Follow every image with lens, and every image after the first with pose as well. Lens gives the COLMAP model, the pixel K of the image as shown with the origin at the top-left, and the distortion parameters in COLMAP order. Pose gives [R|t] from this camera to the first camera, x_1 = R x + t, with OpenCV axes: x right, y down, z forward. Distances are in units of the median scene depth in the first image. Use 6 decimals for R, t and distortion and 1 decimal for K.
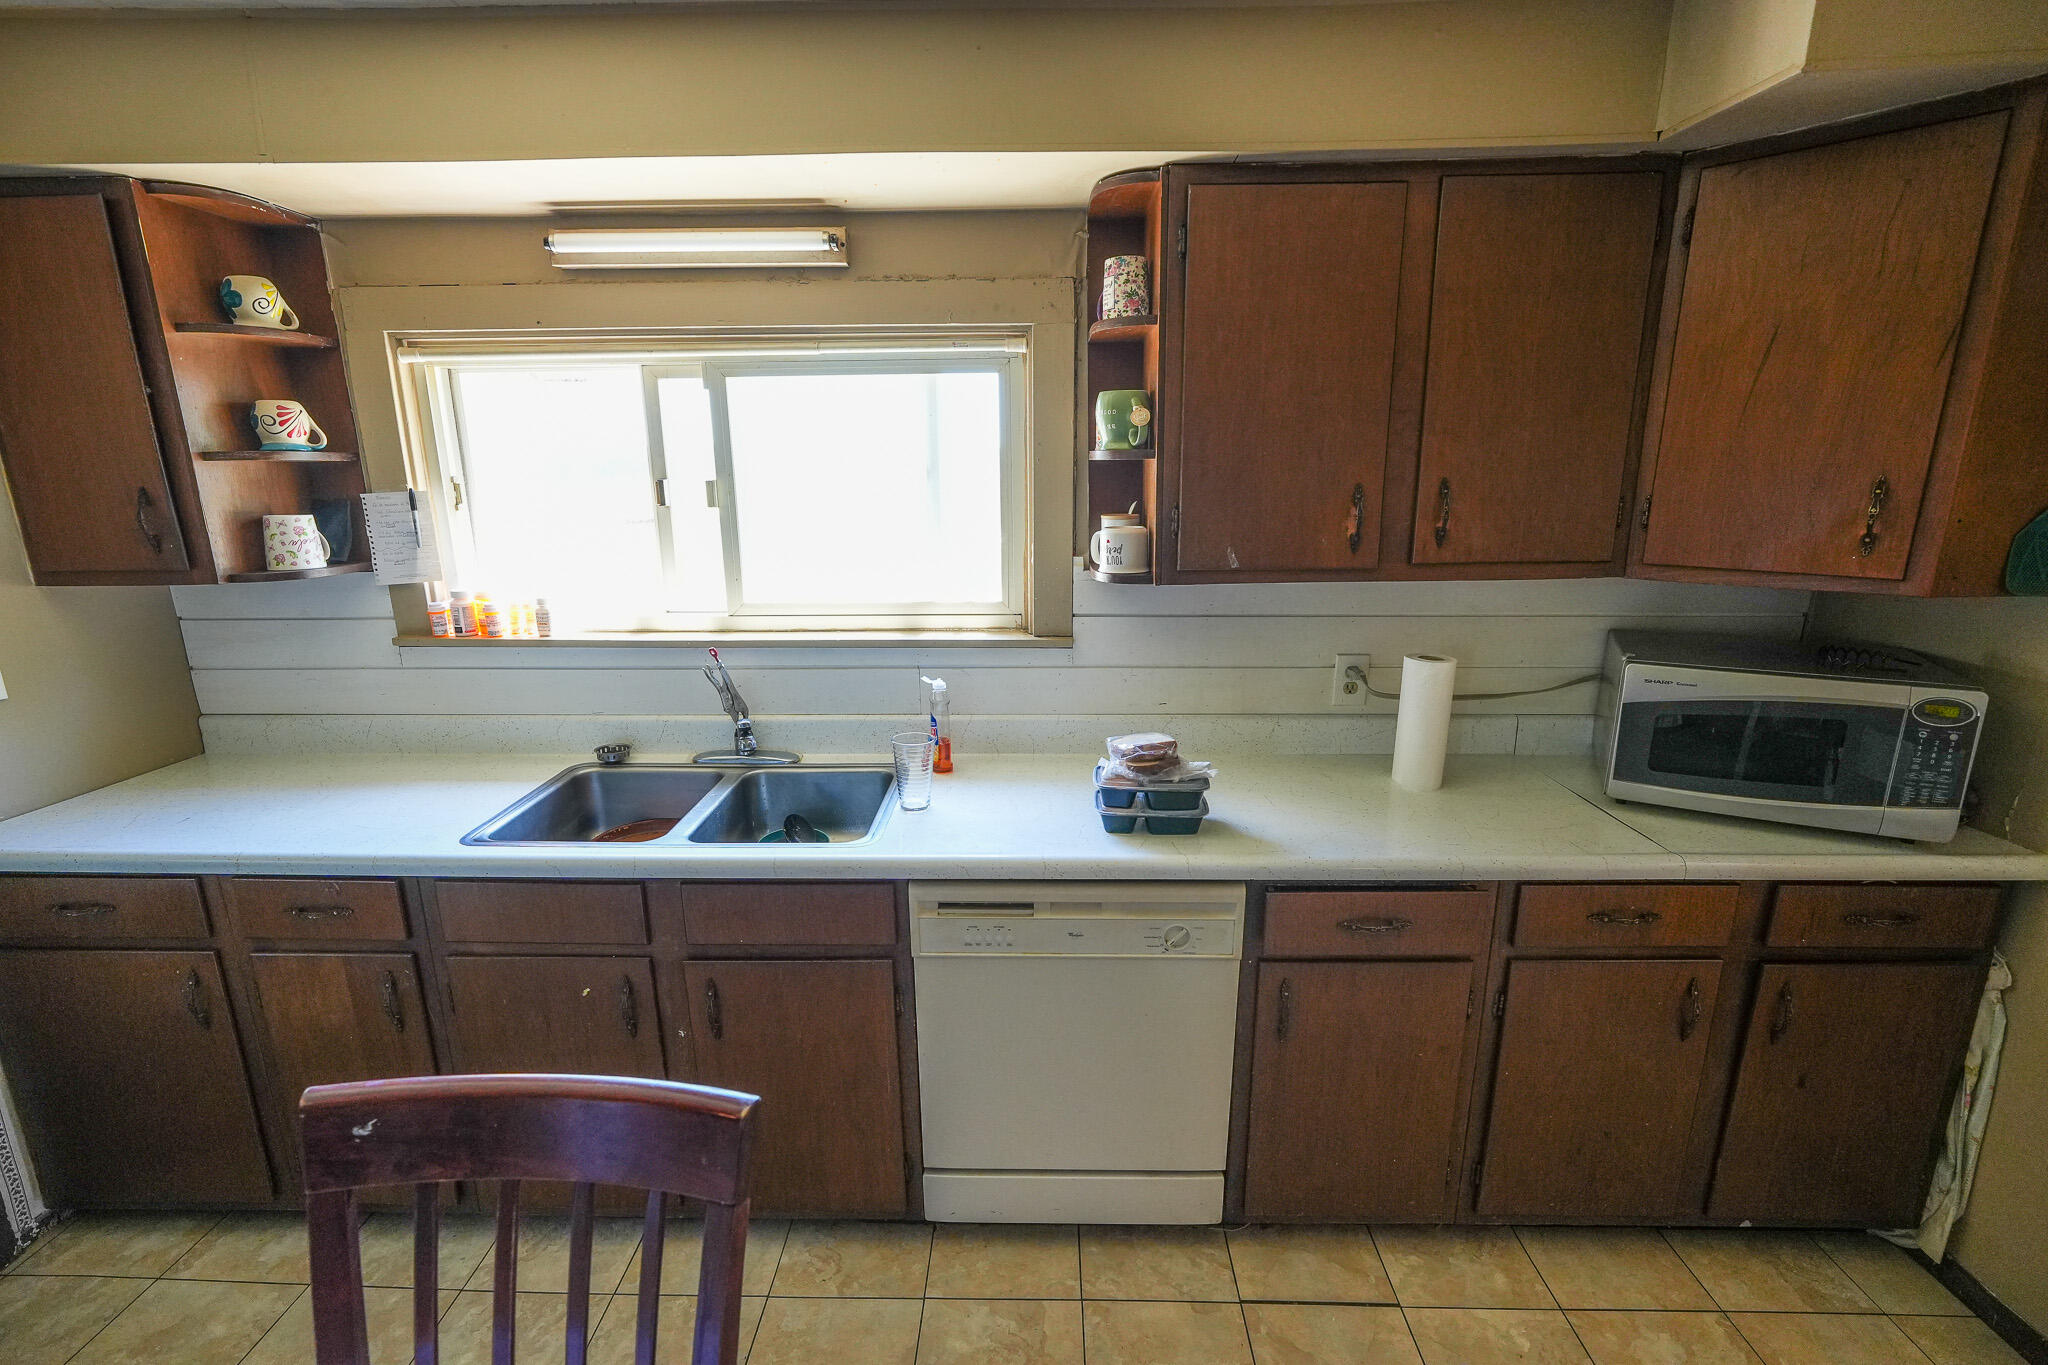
lens RADIAL K [[901.1, 0, 1020.6], [0, 901.1, 684.2], [0, 0, 1]] dist [-0.018374, 0.007602]
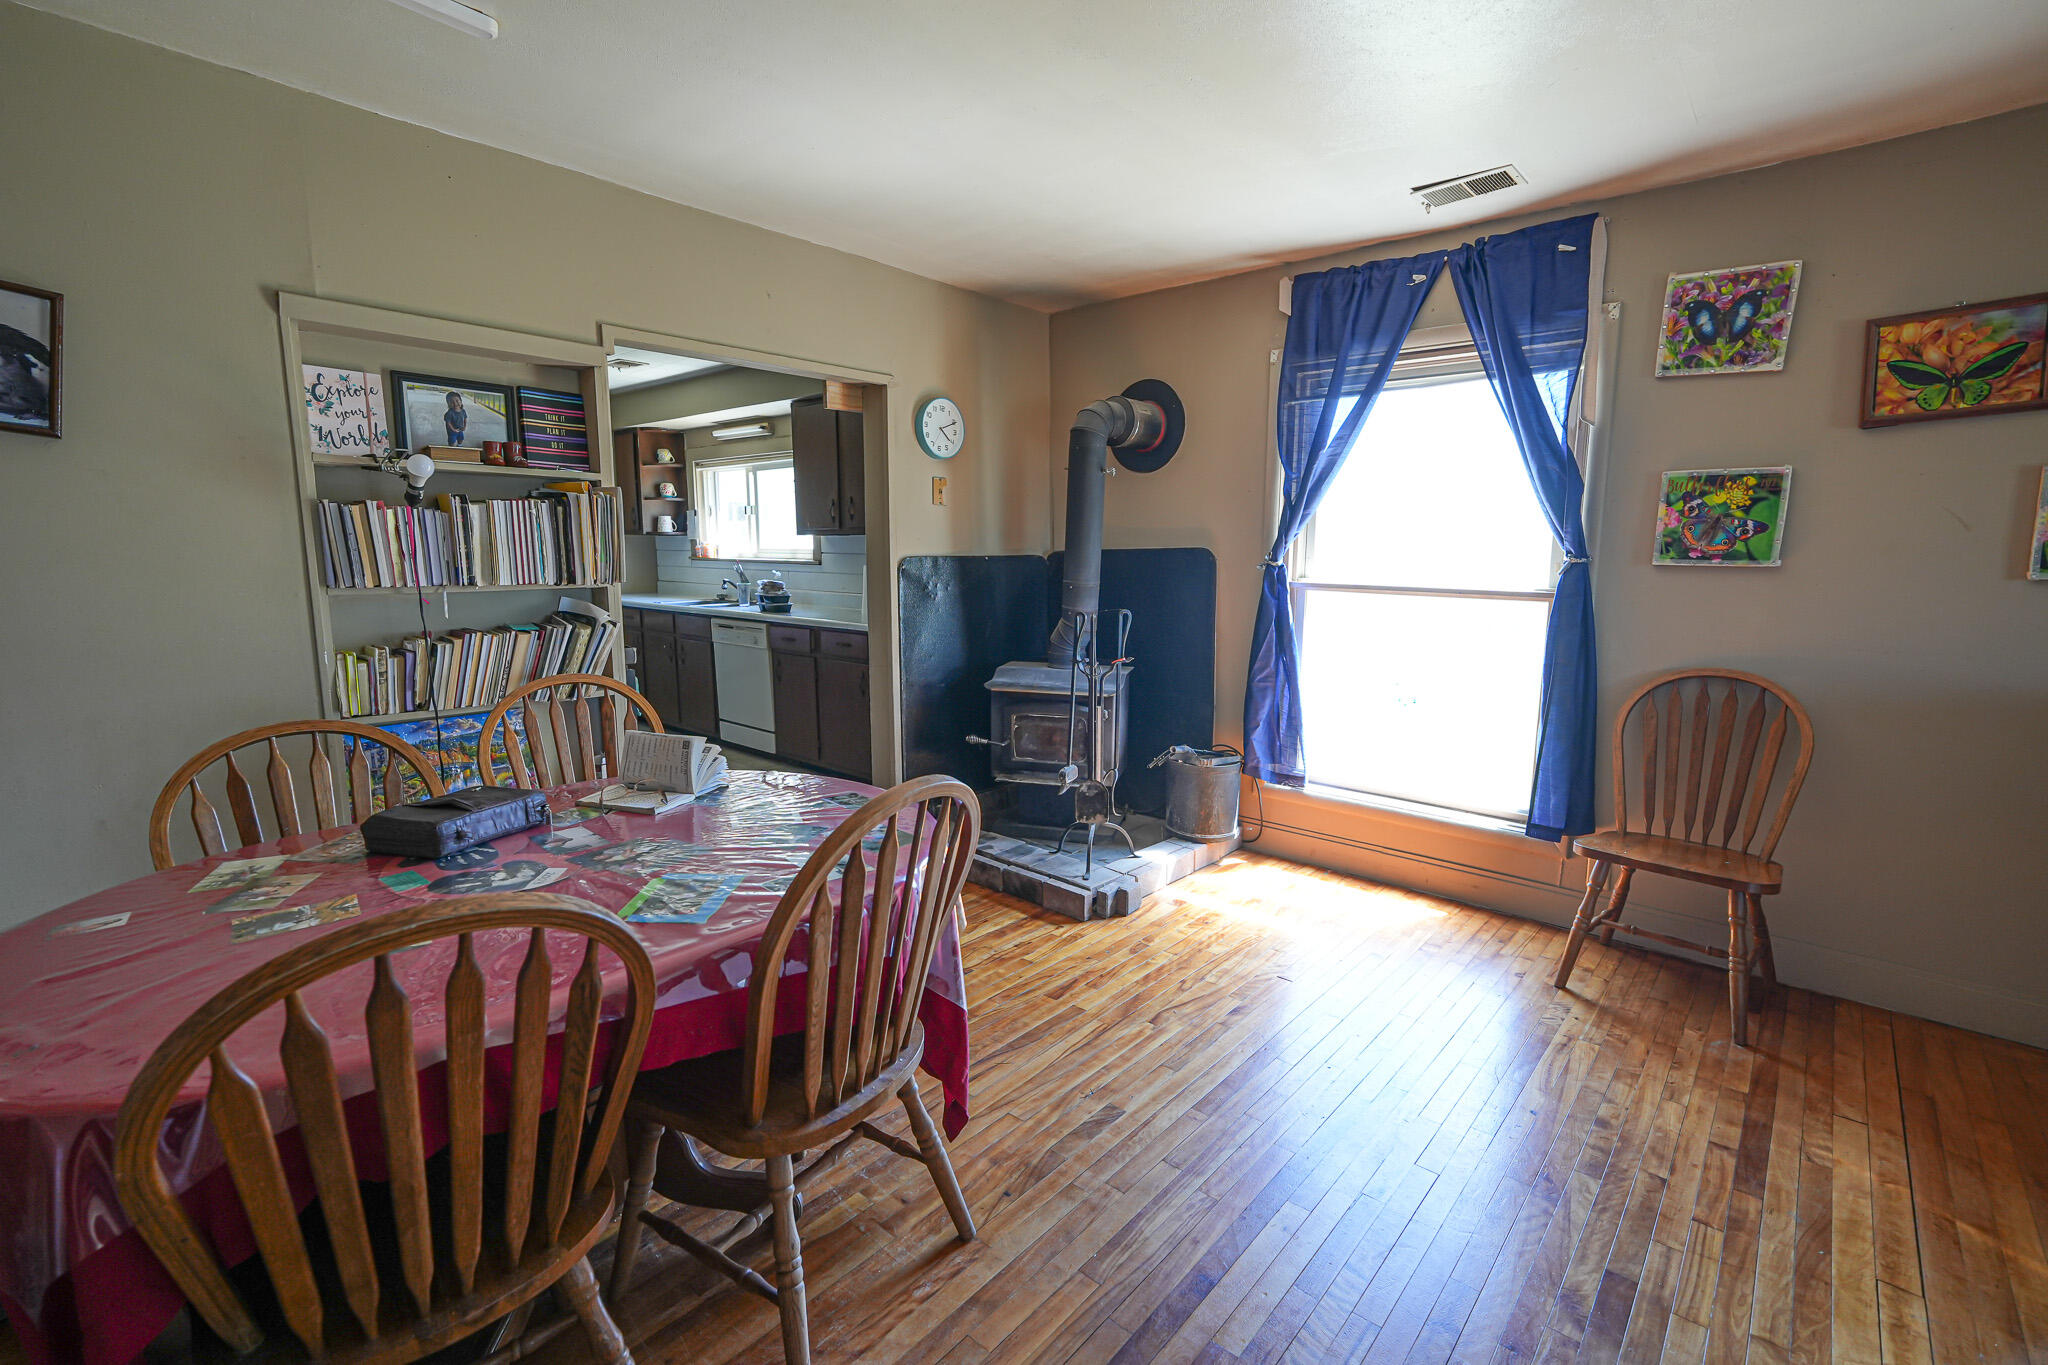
lens RADIAL K [[901.1, 0, 1022.7], [0, 901.1, 679.8], [0, 0, 1]] dist [-0.018374, 0.007602]
pose [[0.763136, 0.107284, -0.637270, 2.590047], [-0.166121, 0.985553, -0.033014, 0.326352], [0.624521, 0.131058, 0.769933, -0.732928]]
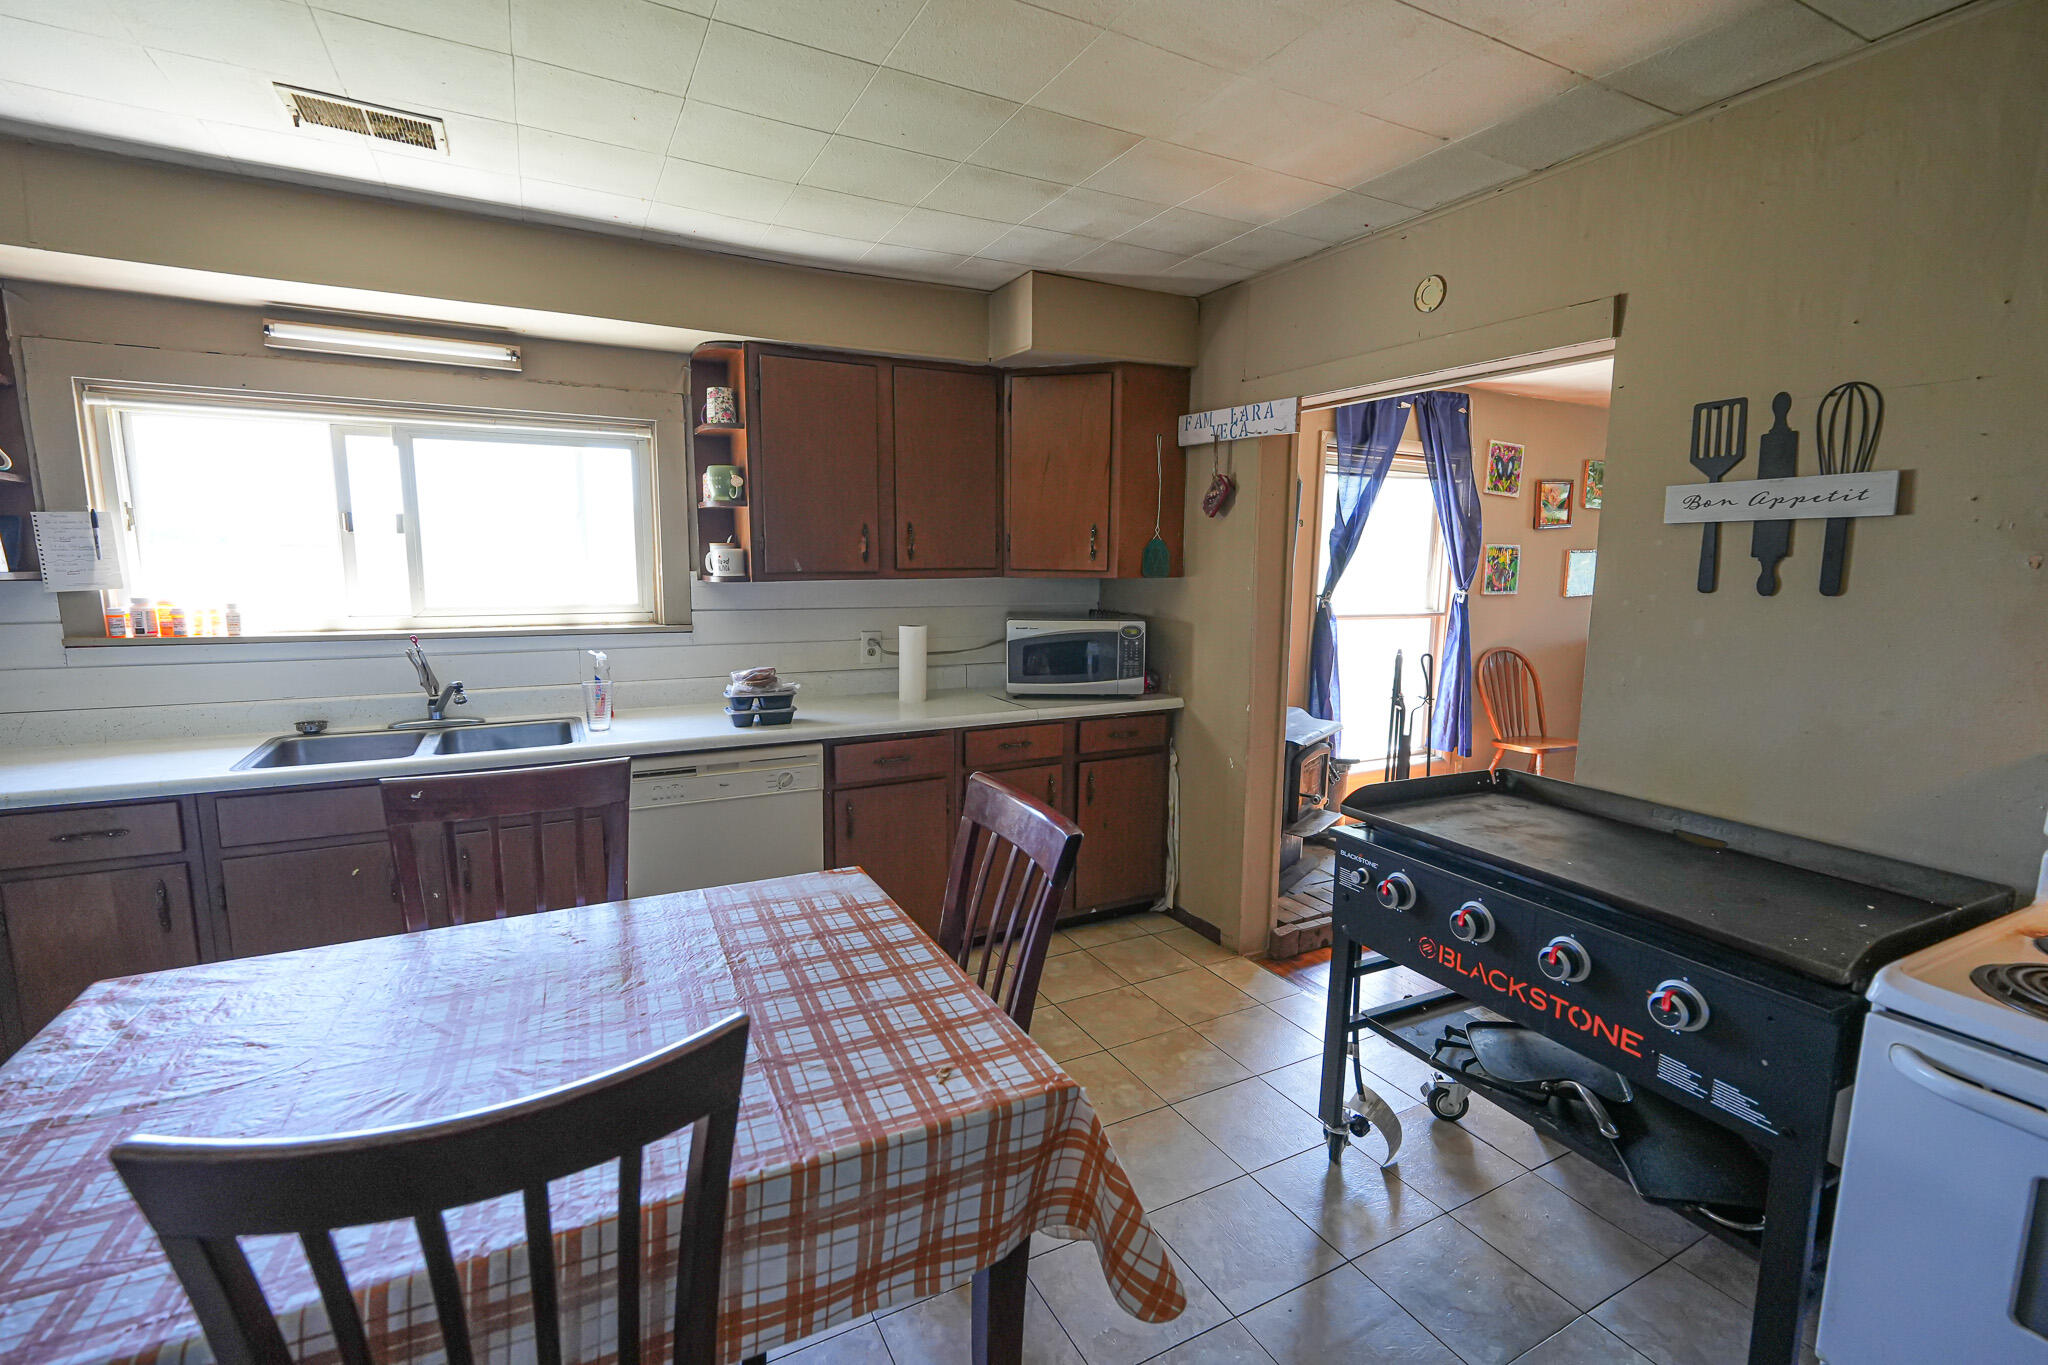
lens RADIAL K [[901.1, 0, 1017.6], [0, 901.1, 678.0], [0, 0, 1]] dist [-0.018374, 0.007602]
pose [[0.872445, -0.050395, 0.486107, -0.231128], [0.099011, 0.992269, -0.074832, 0.231662], [-0.478577, 0.113417, 0.870690, -0.633979]]
